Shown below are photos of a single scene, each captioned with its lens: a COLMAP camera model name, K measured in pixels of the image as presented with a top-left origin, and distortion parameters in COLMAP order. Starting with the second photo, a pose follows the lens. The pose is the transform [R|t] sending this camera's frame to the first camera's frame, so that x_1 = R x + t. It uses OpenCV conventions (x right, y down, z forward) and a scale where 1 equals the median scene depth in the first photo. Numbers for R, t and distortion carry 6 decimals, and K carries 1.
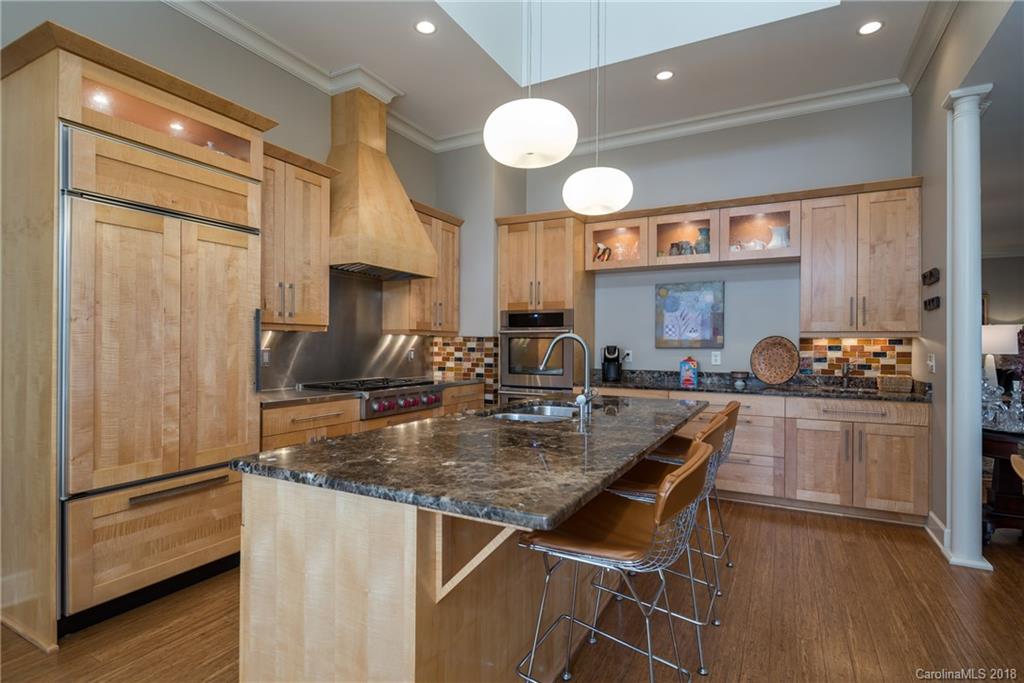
lens RADIAL K [[512.4, 0, 488.3], [0, 512.4, 342.9], [0, 0, 1]] dist [0.006379, -0.000547]
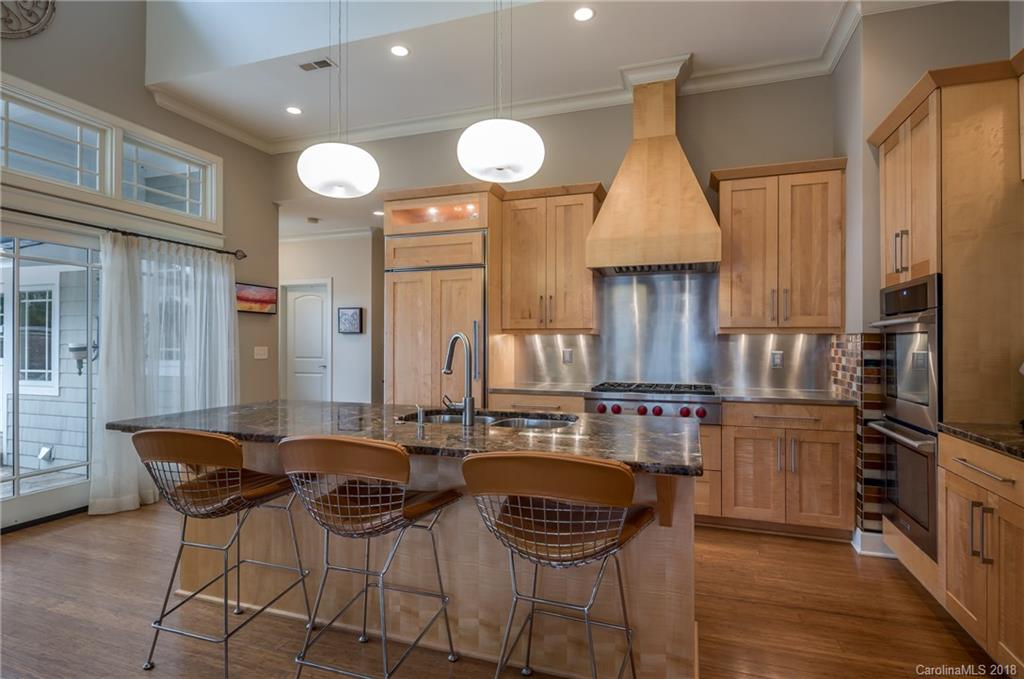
lens RADIAL K [[536.0, 0, 505.6], [0, 536.0, 344.4], [0, 0, 1]] dist [-0.007578, -0.001081]
pose [[0.161236, -0.010146, -0.986864, 0.590670], [-0.001400, 0.999944, -0.010509, 0.008436], [0.986915, 0.003076, 0.161213, 0.489927]]
